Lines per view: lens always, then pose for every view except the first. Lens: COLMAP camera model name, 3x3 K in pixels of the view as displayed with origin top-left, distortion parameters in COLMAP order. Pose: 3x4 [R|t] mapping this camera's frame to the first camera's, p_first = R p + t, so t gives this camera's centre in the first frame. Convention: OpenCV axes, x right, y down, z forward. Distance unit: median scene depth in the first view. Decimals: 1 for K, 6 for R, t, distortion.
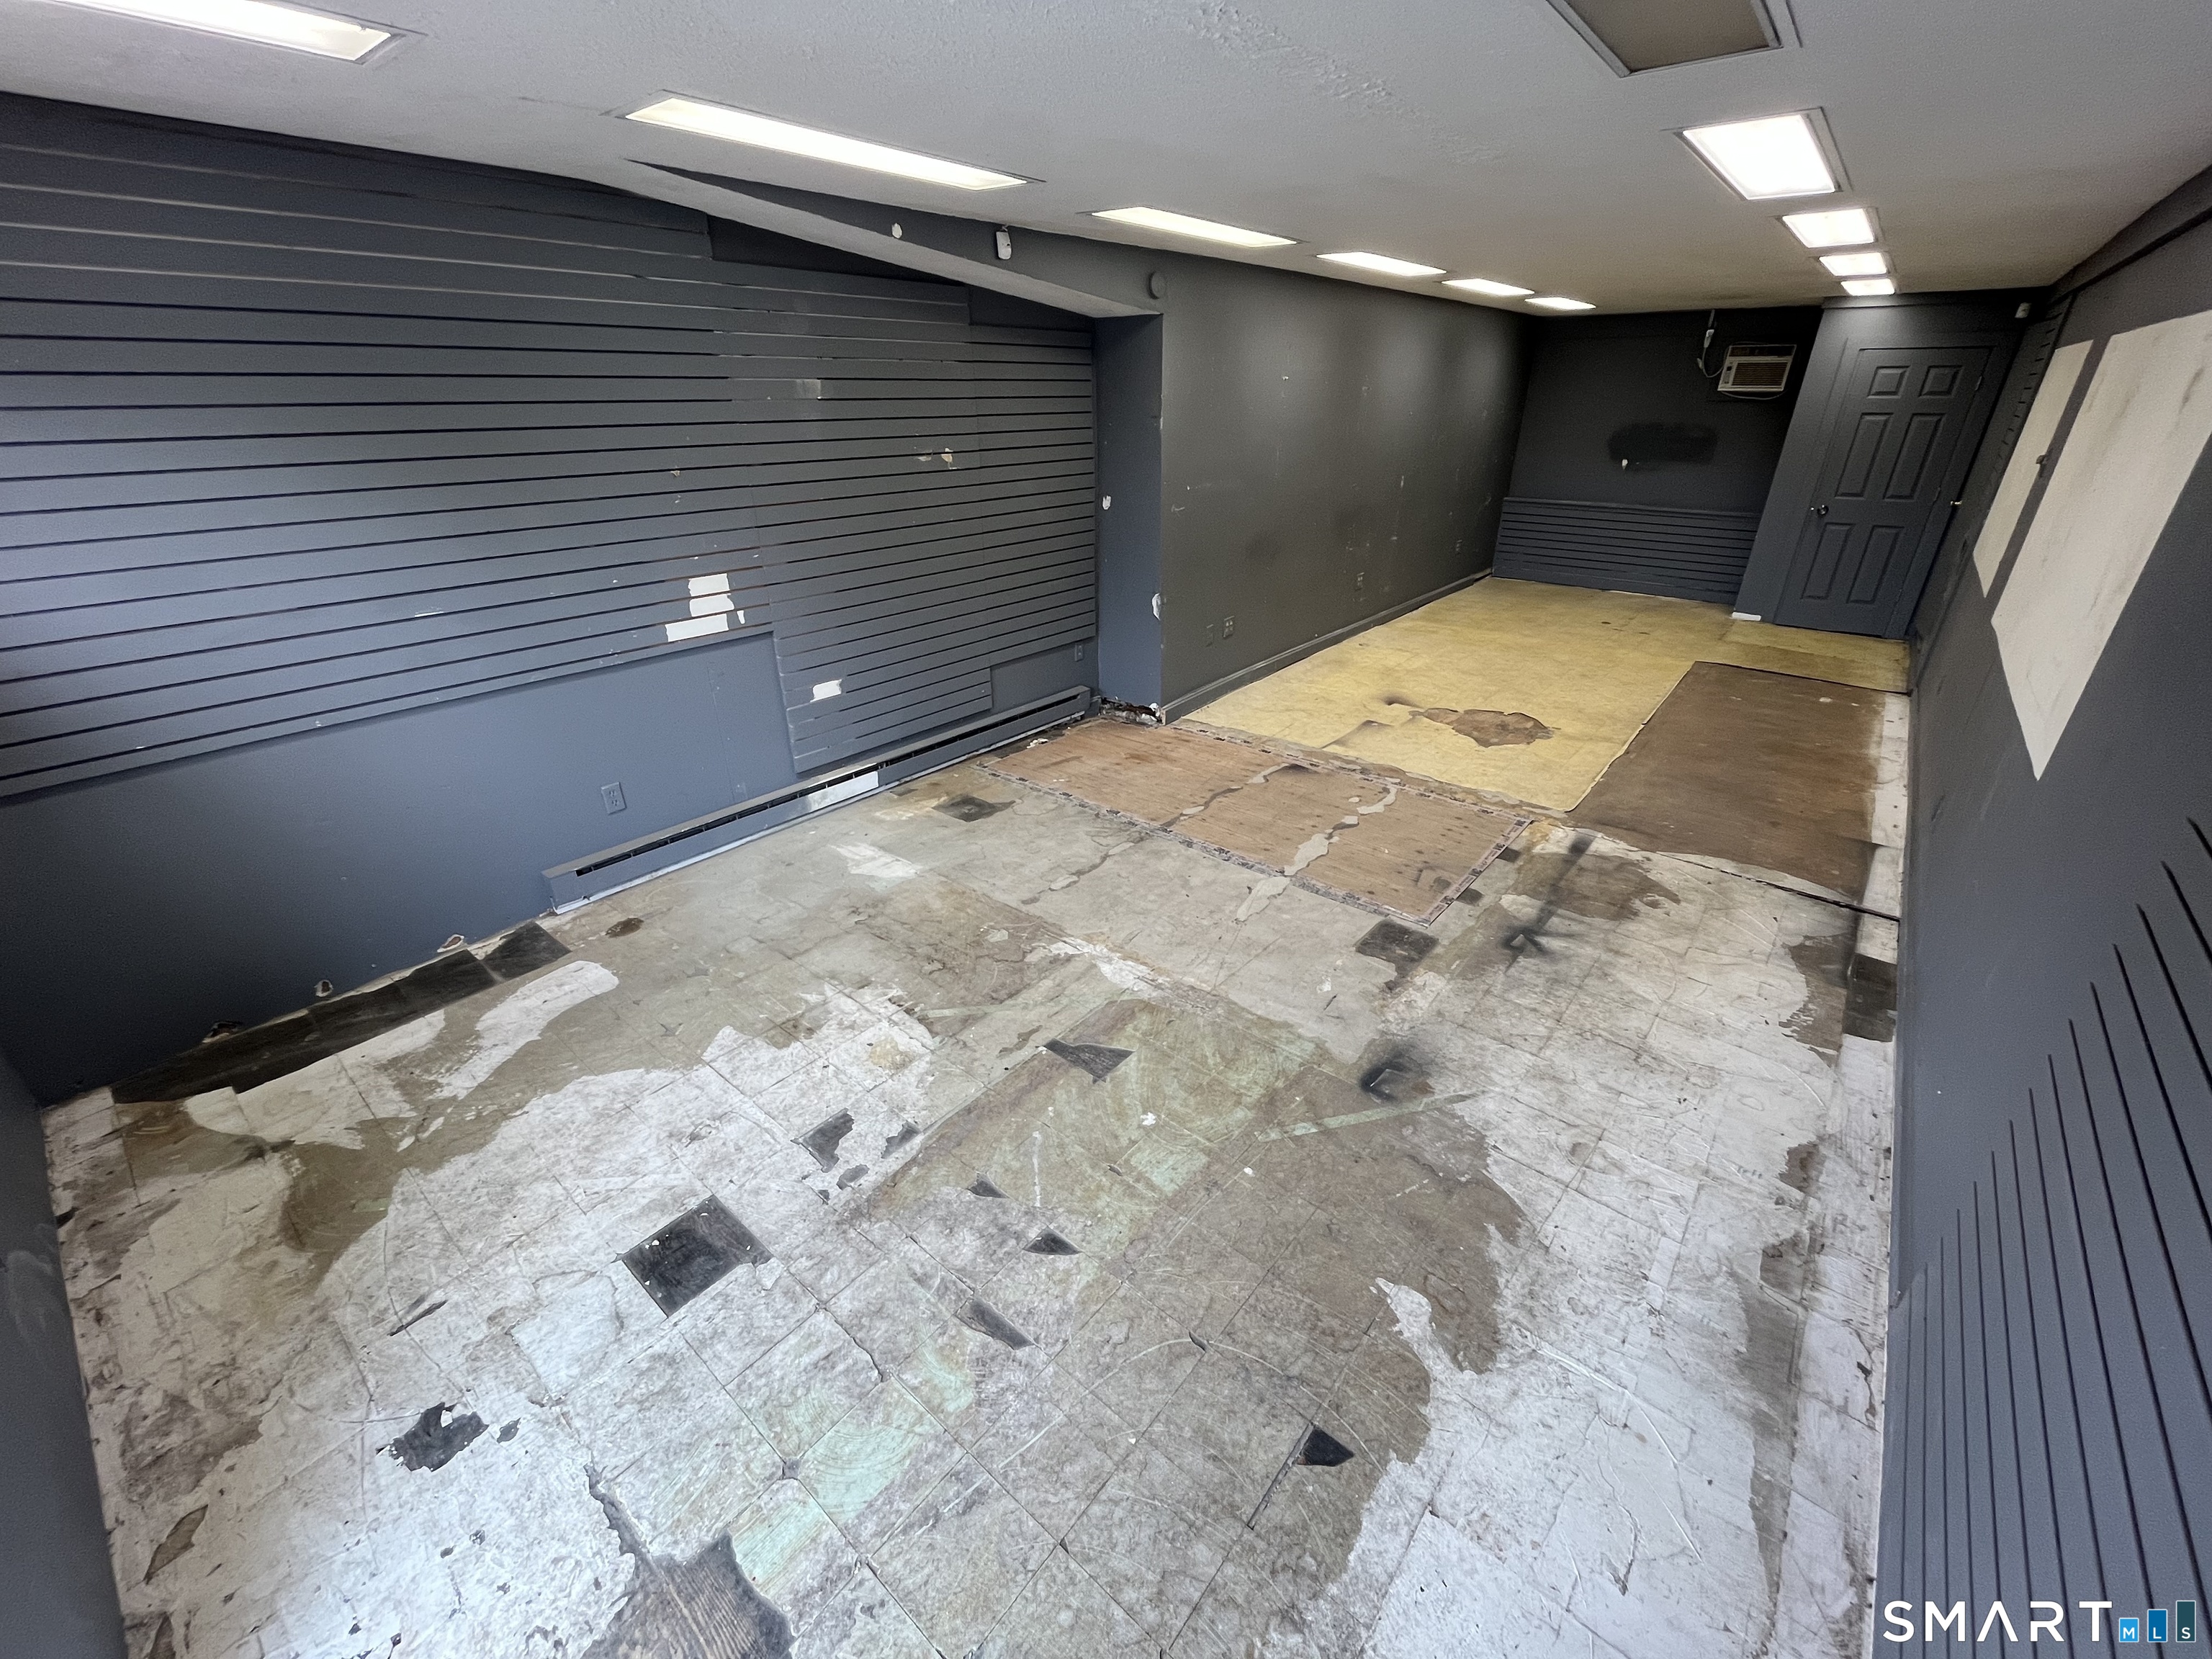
lens RADIAL K [[899.1, 0, 1102.9], [0, 899.1, 827.9], [0, 0, 1]] dist [-0.004686, -0.000180]
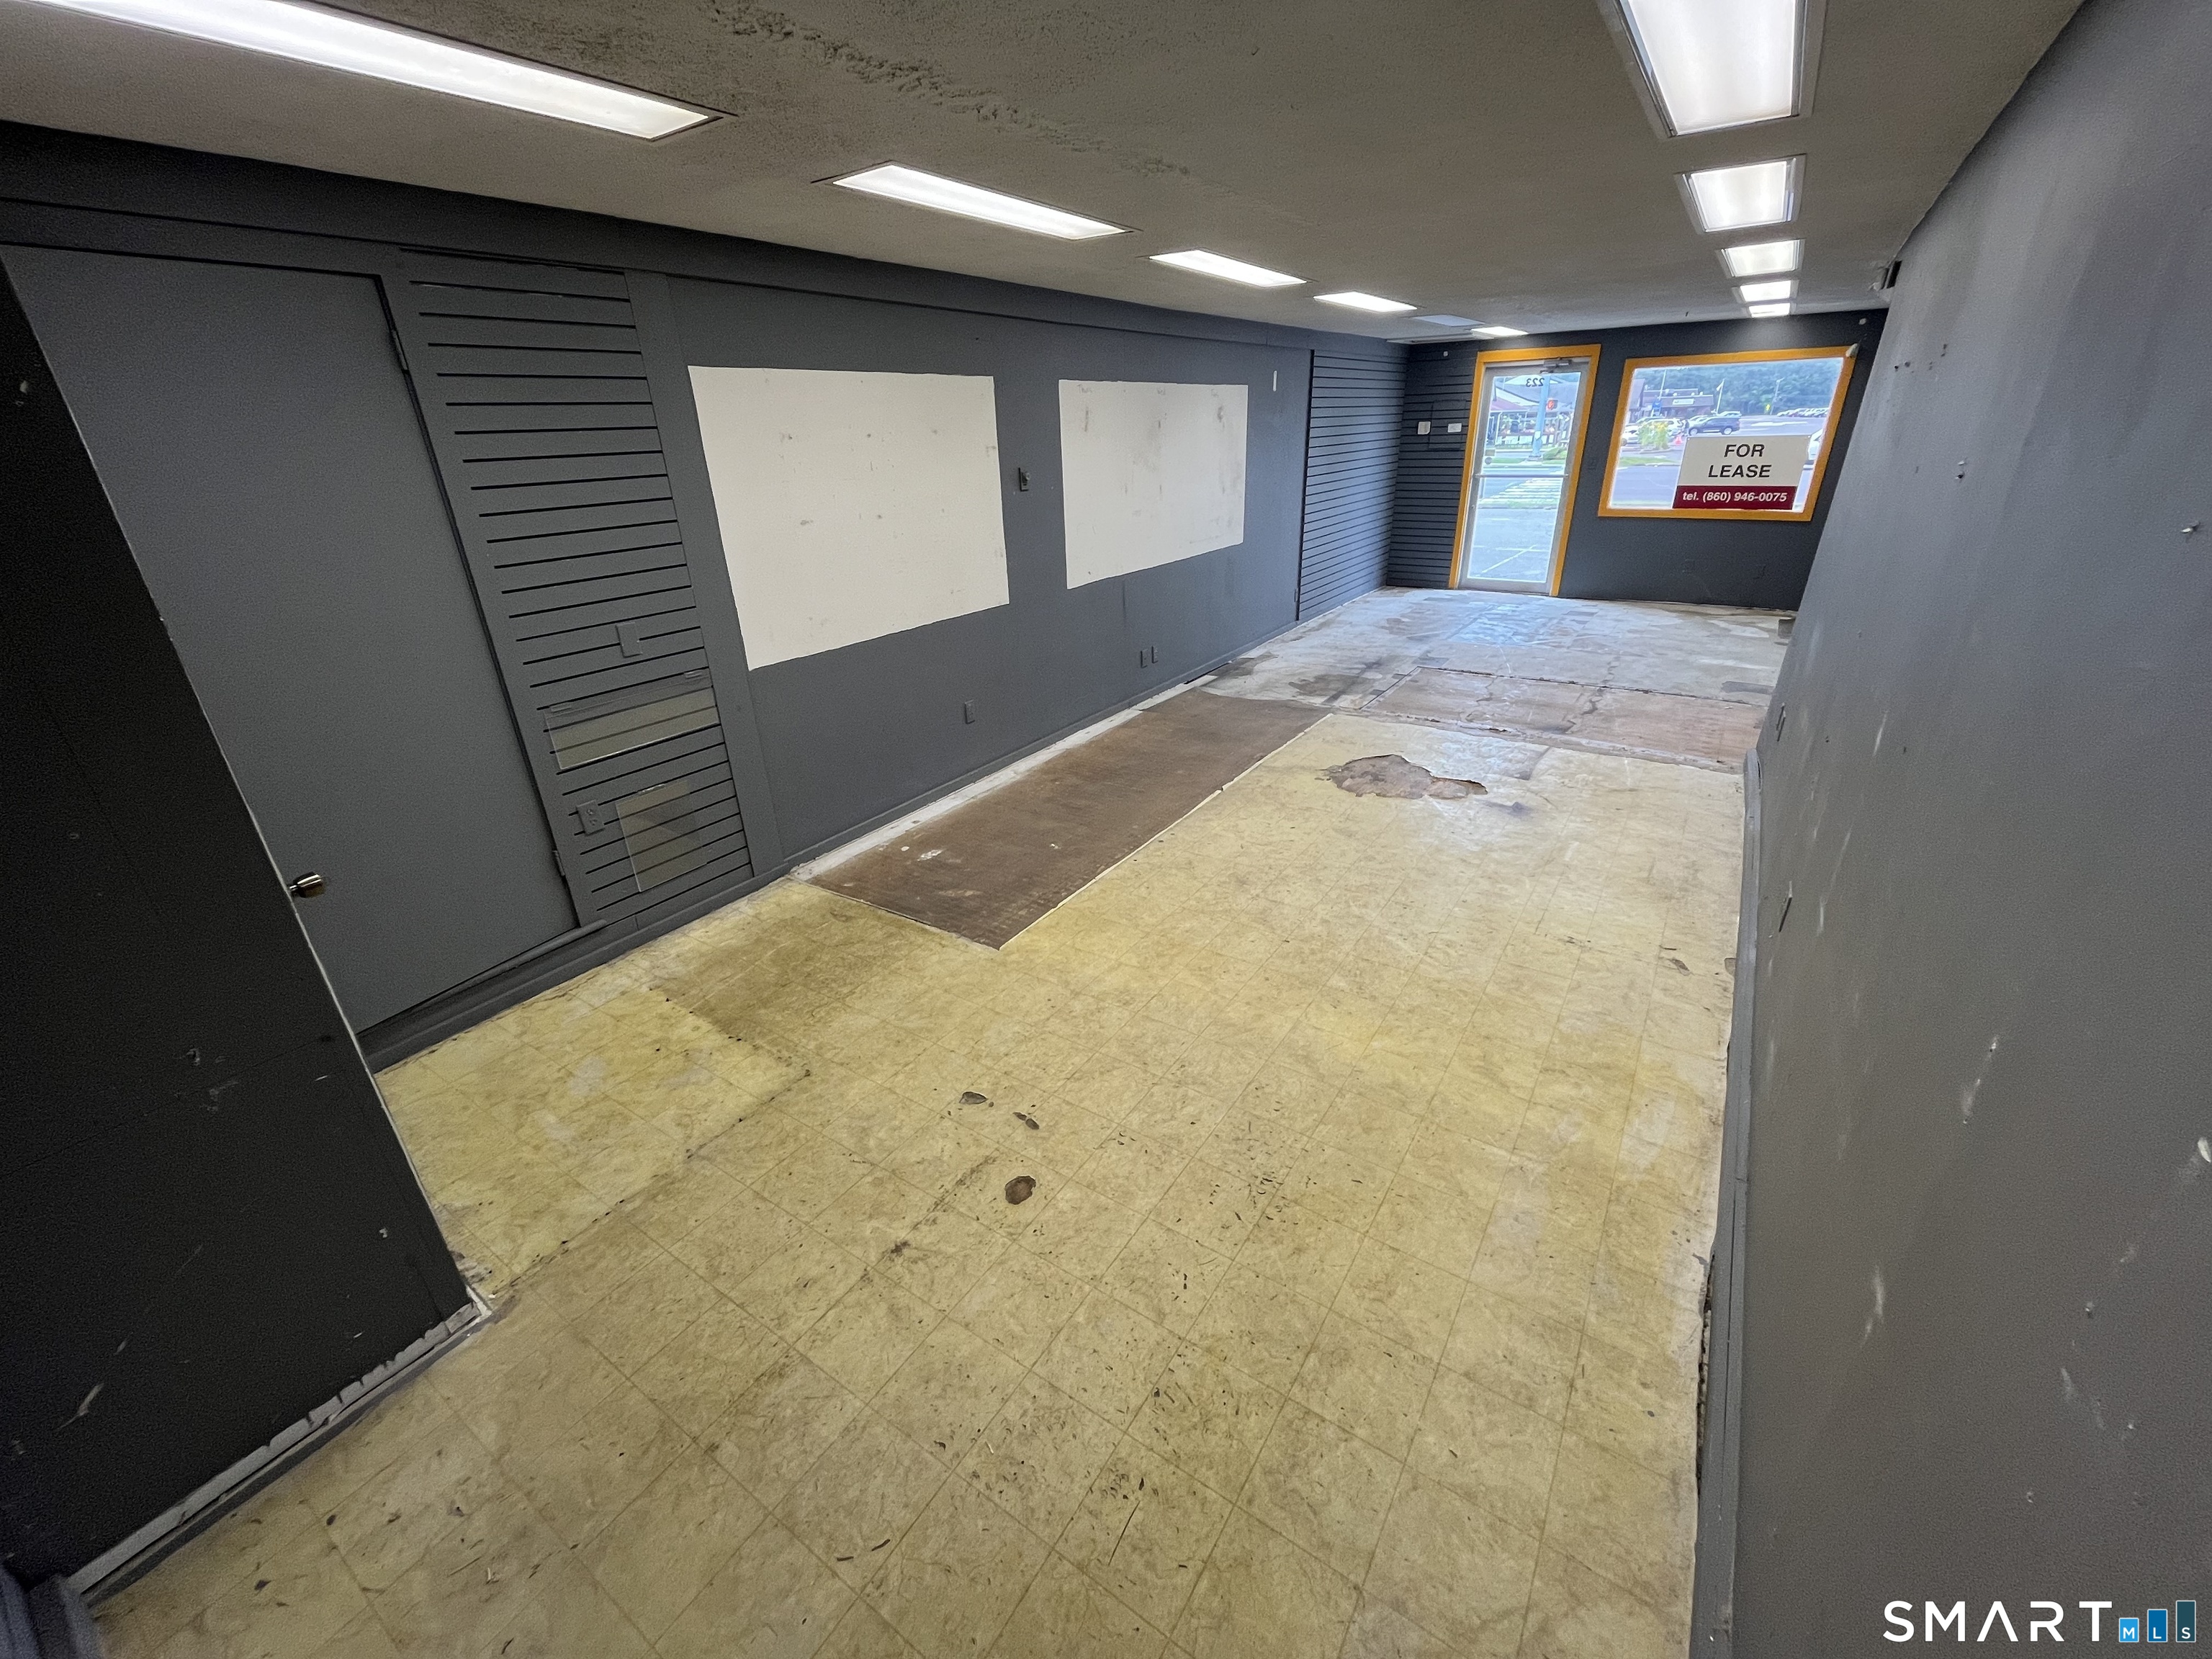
lens RADIAL K [[899.1, 0, 1102.9], [0, 899.1, 827.9], [0, 0, 1]] dist [-0.004686, -0.000180]
pose [[-0.994938, 0.071854, -0.070247, 1.285079], [-0.007604, 0.643221, 0.765643, -1.253729], [0.100199, 0.762301, -0.639419, 2.595969]]
